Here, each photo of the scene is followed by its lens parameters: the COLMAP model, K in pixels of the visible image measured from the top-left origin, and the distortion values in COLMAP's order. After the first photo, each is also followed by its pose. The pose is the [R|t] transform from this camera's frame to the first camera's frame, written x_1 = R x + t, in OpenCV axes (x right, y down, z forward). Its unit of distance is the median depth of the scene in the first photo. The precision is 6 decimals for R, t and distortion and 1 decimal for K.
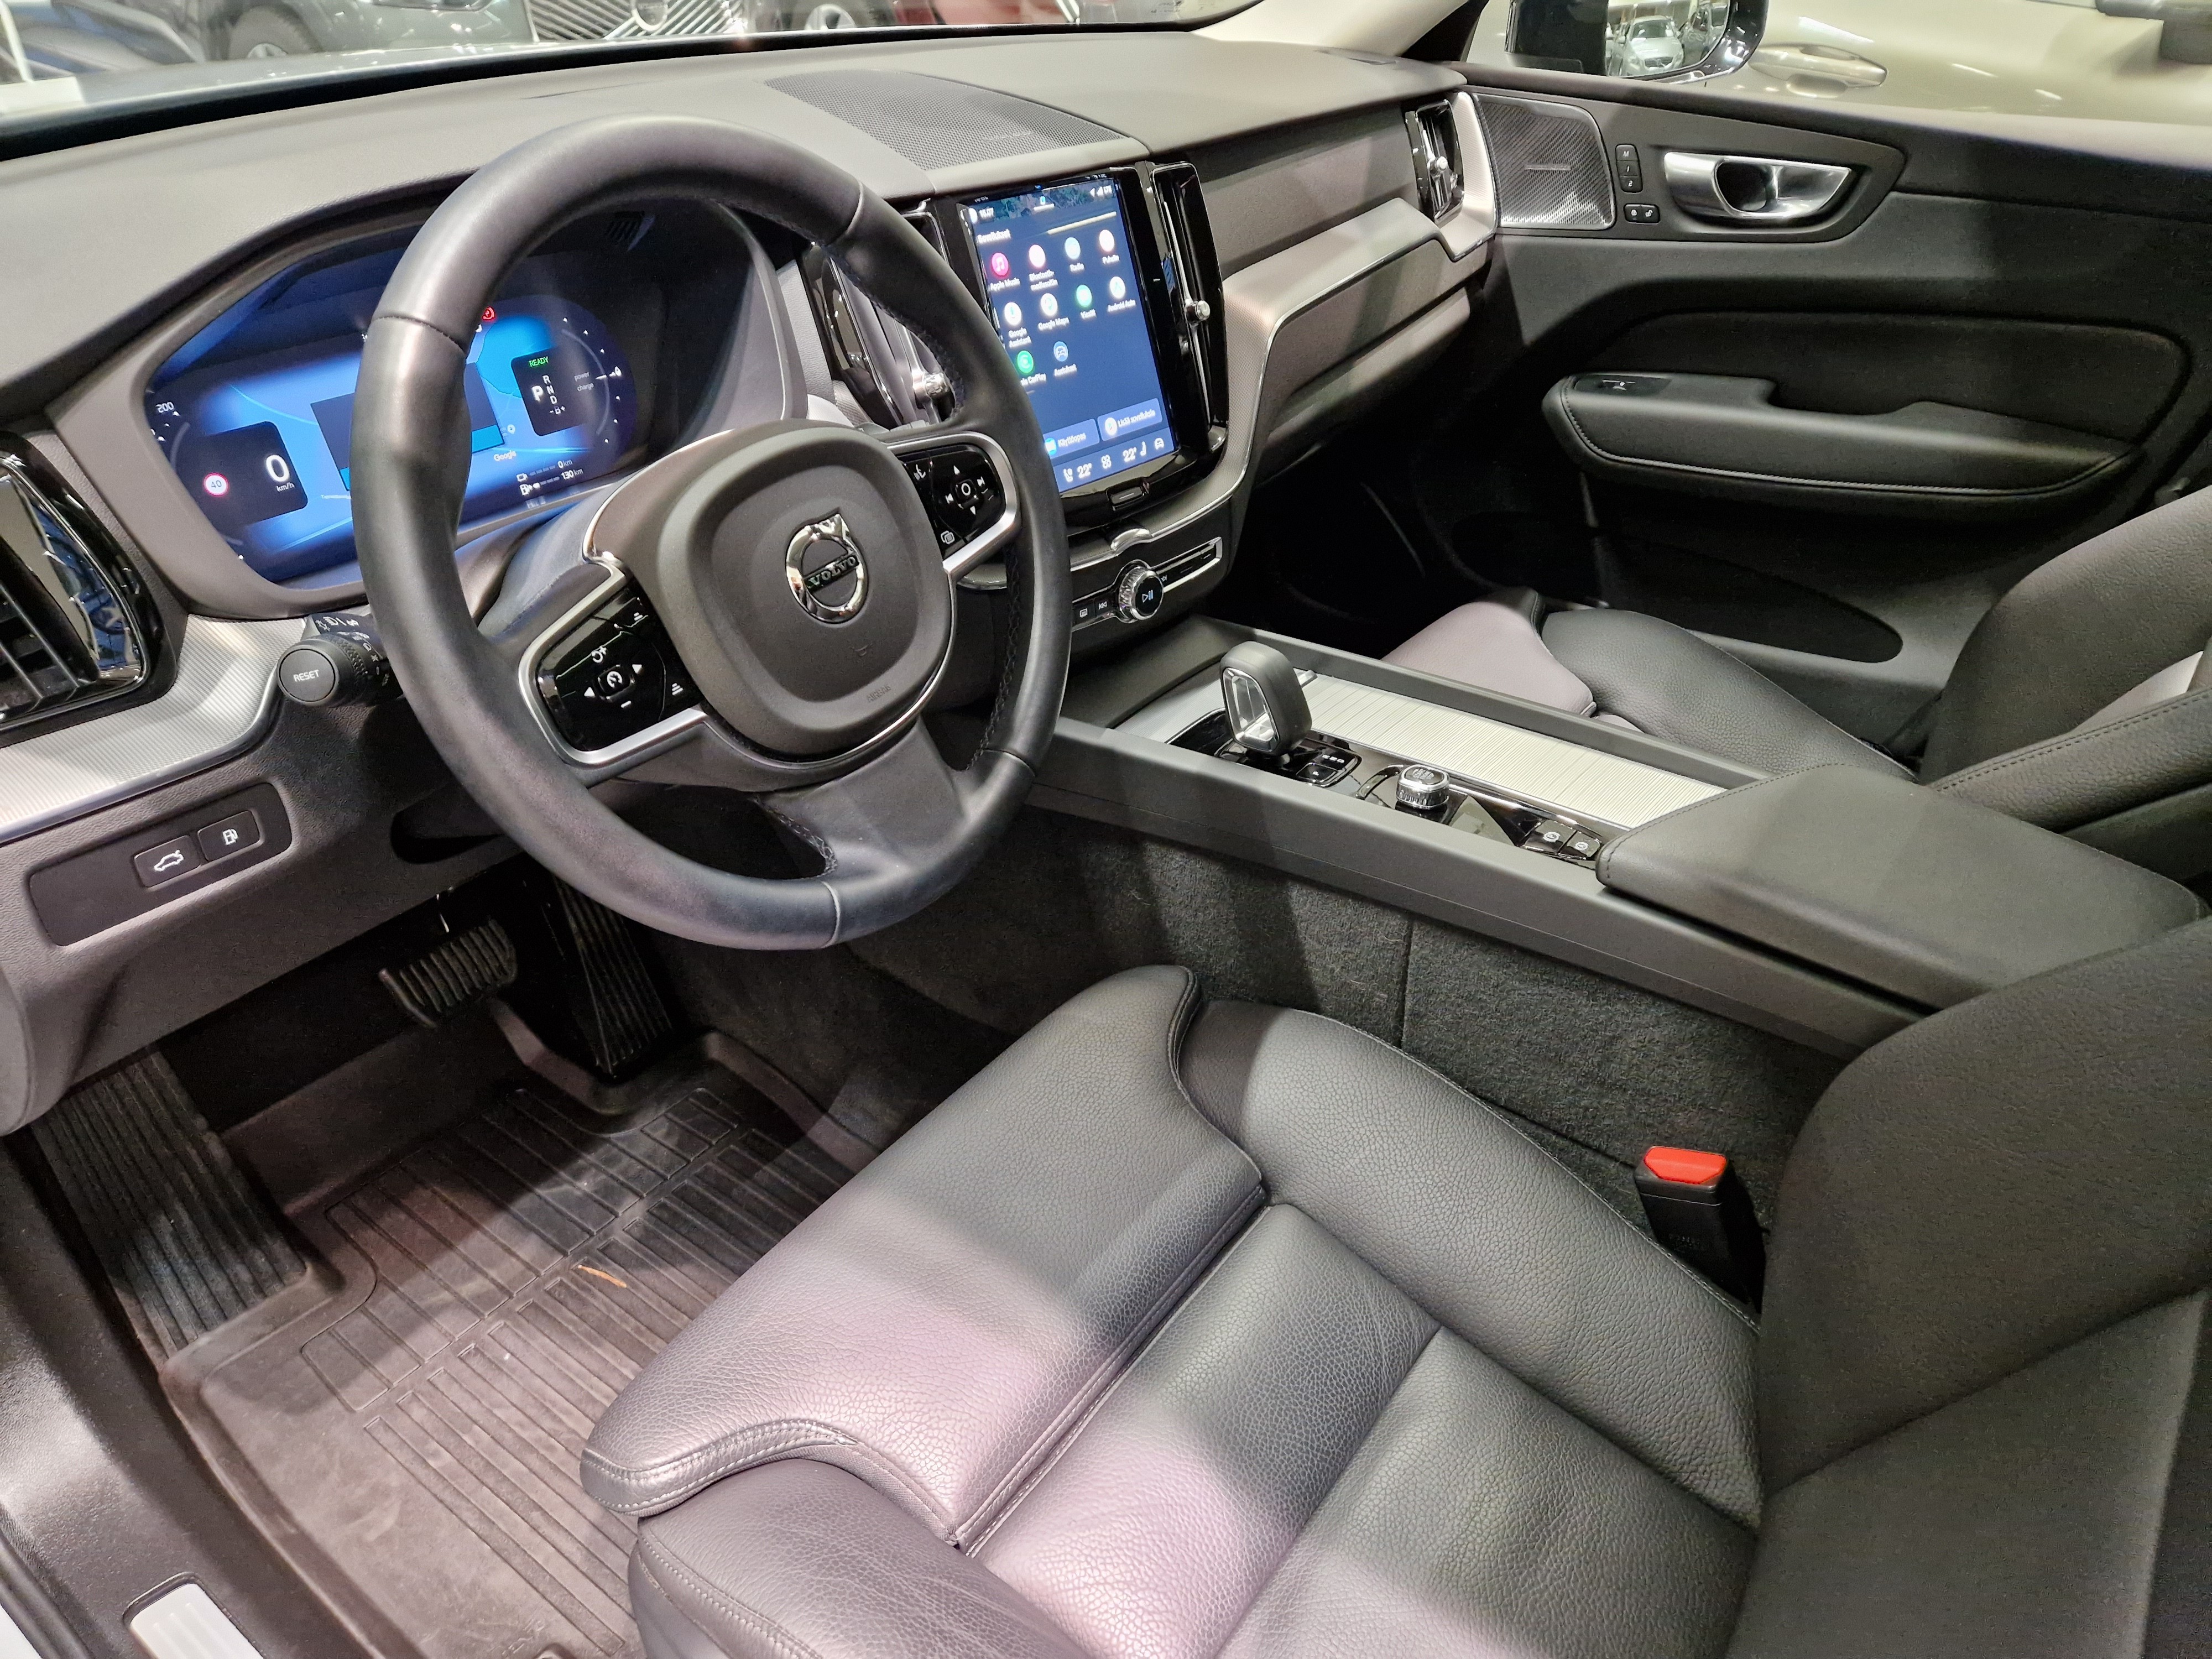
lens RADIAL K [[1476.6, 0, 1112.2], [0, 1476.6, 826.8], [0, 0, 1]] dist [0.039236, -0.011995]
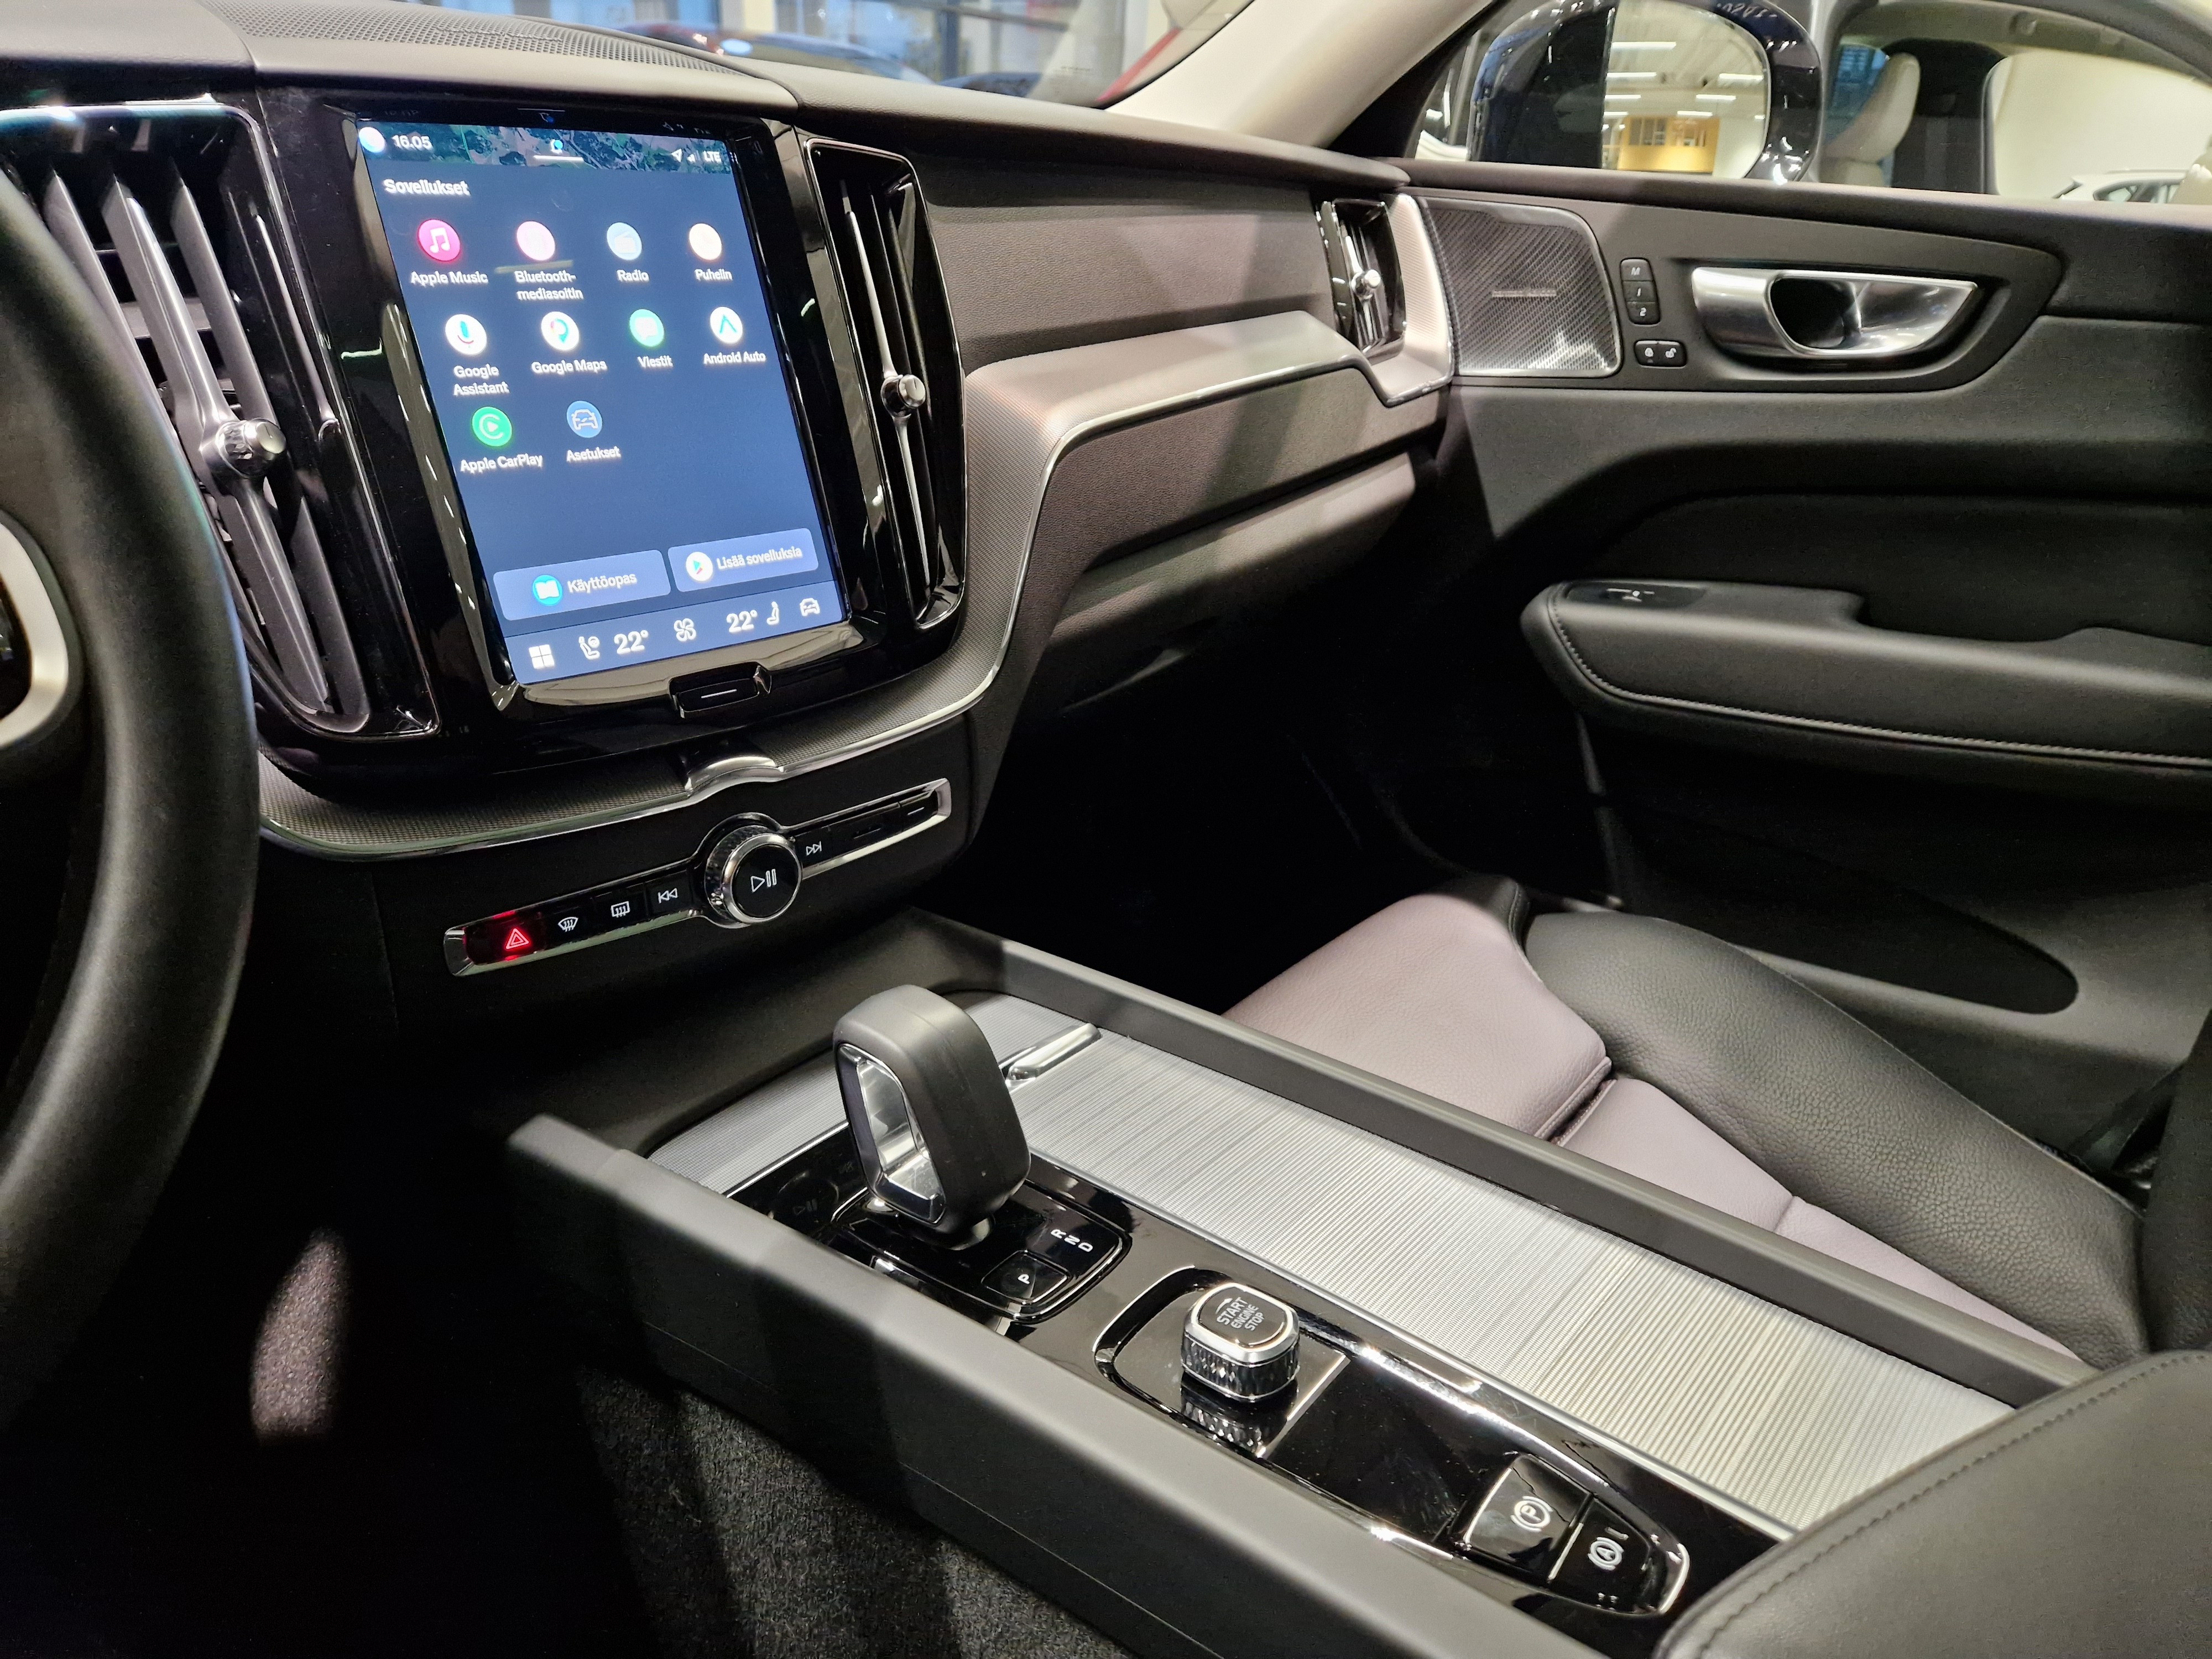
lens RADIAL K [[1476.6, 0, 1100.1], [0, 1476.6, 833.5], [0, 0, 1]] dist [0.039236, -0.011995]
pose [[0.999300, 0.035293, -0.012410, 0.113026], [-0.036835, 0.986185, -0.161502, -0.070687], [0.006538, 0.161846, 0.986794, 0.356747]]
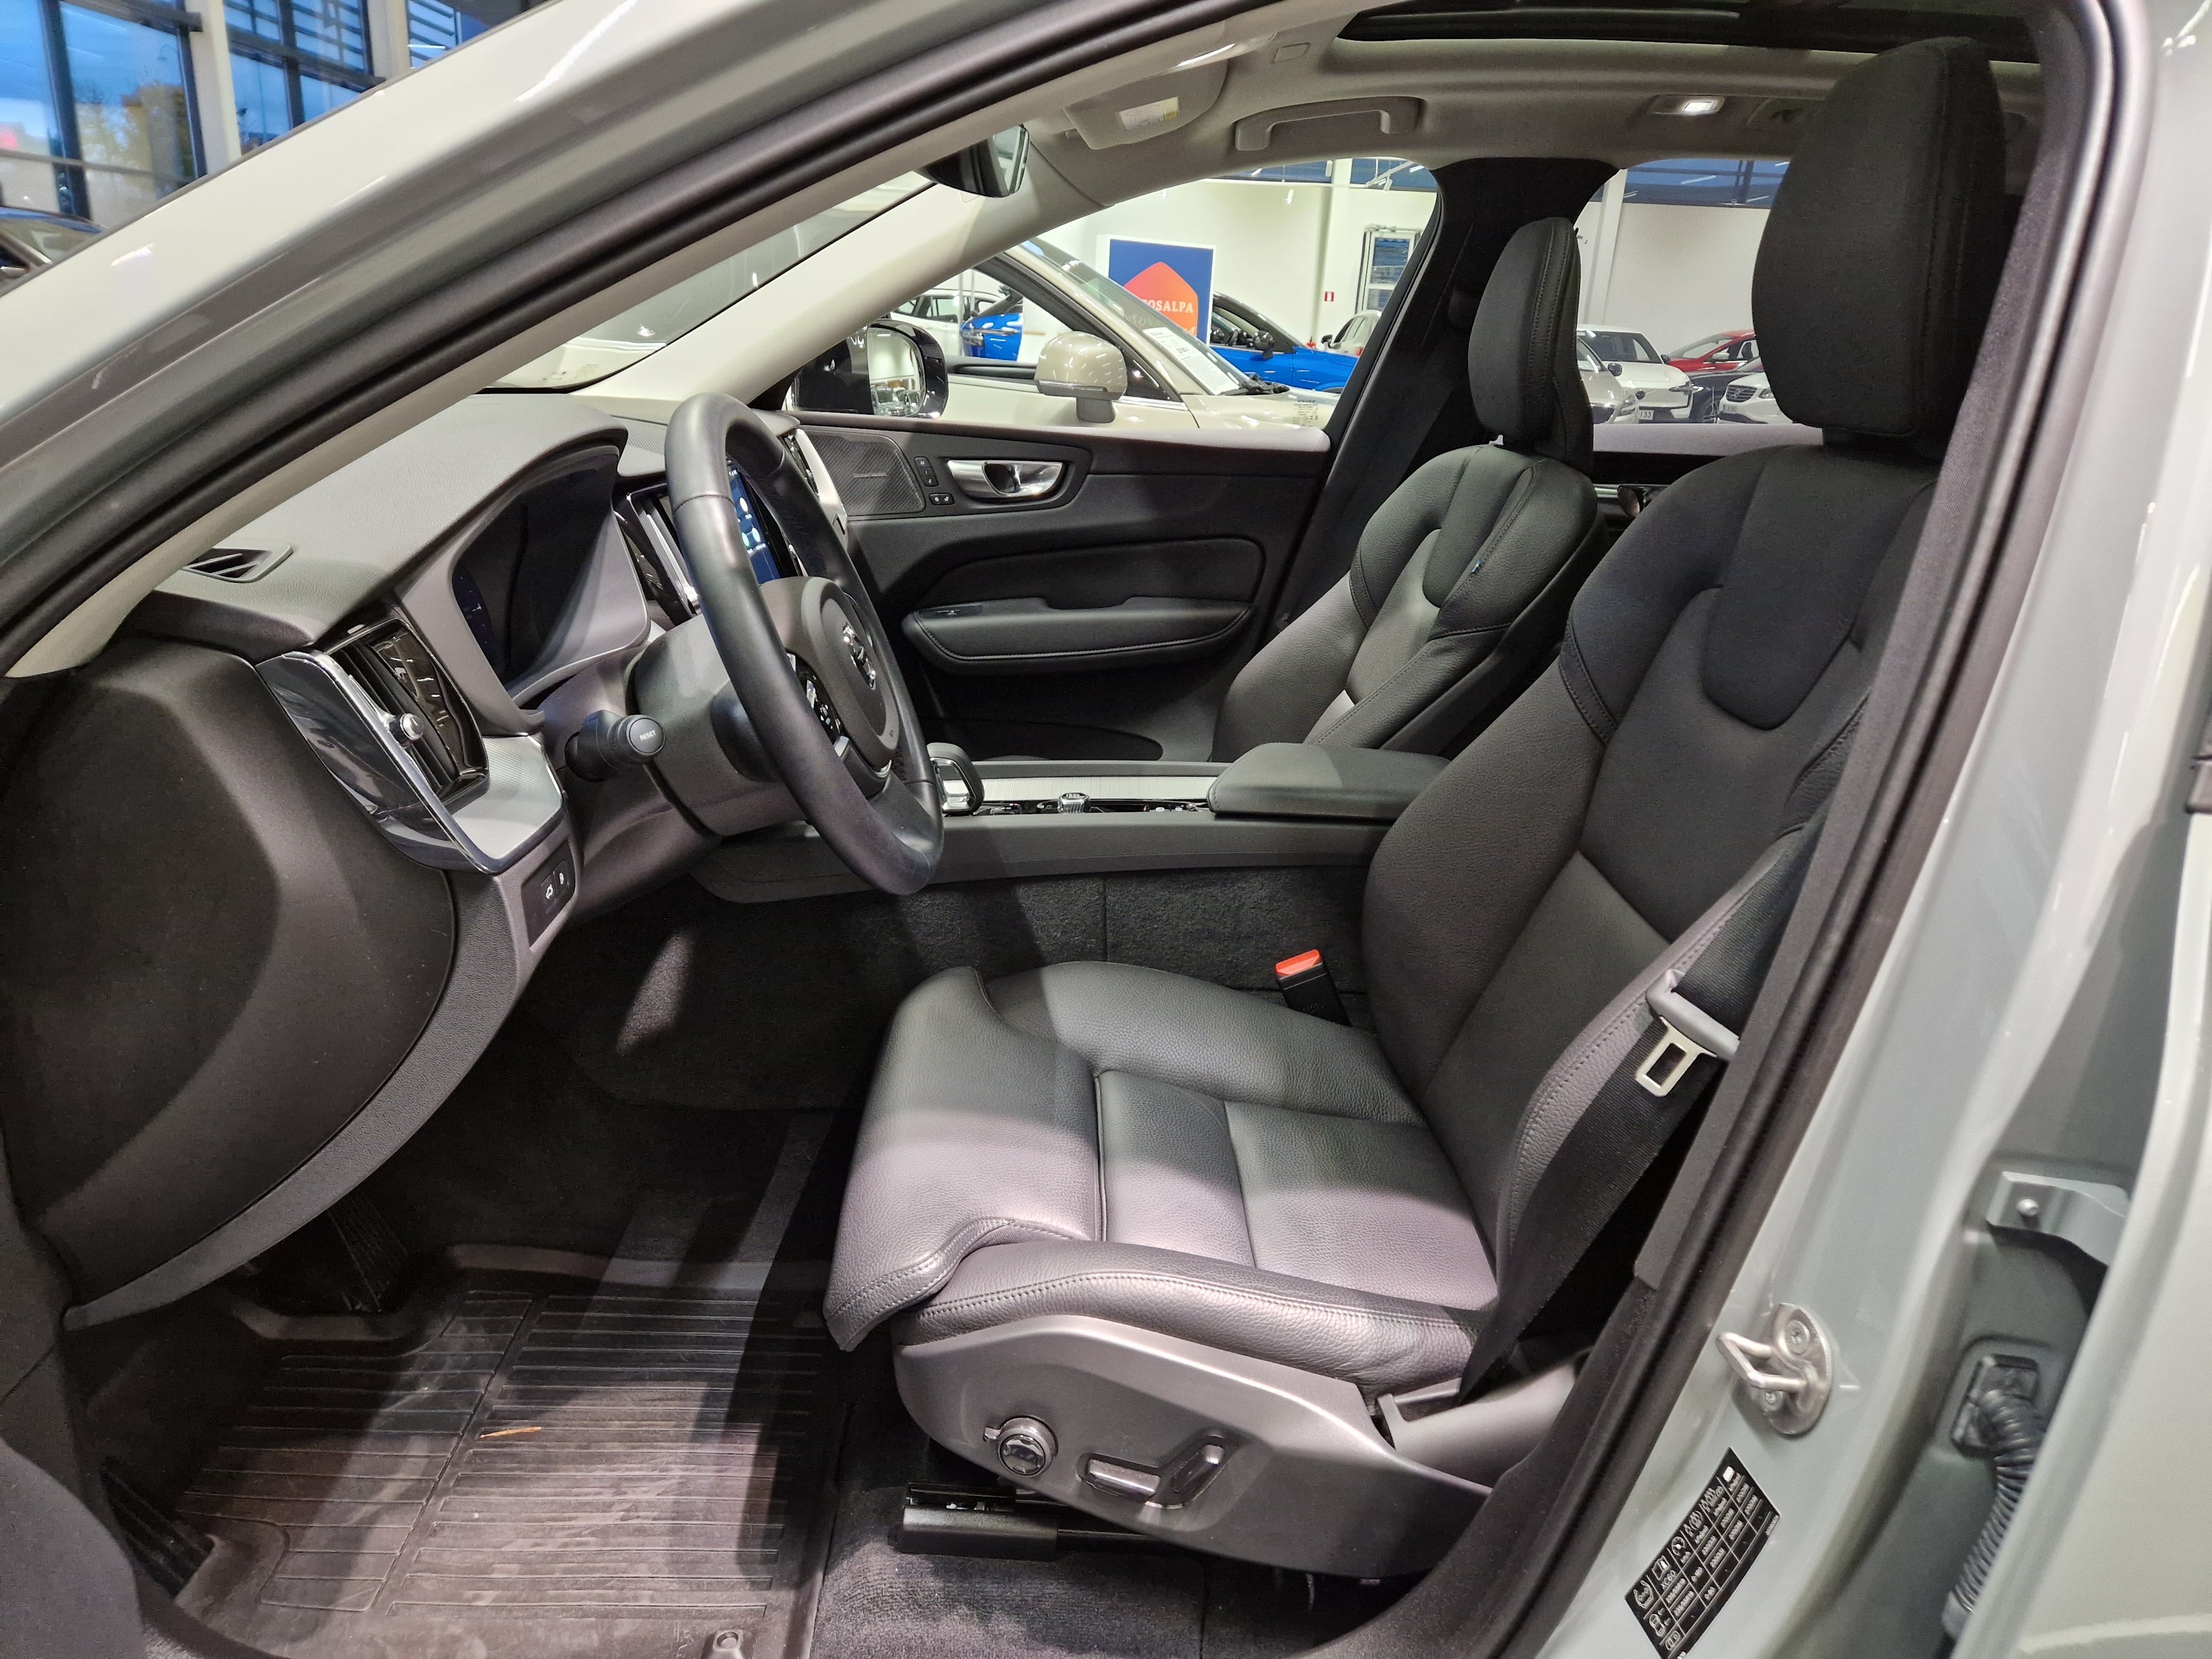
lens RADIAL K [[1476.6, 0, 1116.0], [0, 1476.6, 821.2], [0, 0, 1]] dist [0.039236, -0.011995]
pose [[0.780262, -0.185045, 0.597452, -0.455751], [0.320128, 0.938780, -0.127318, 0.134333], [-0.537317, 0.290603, 0.791733, -0.168493]]
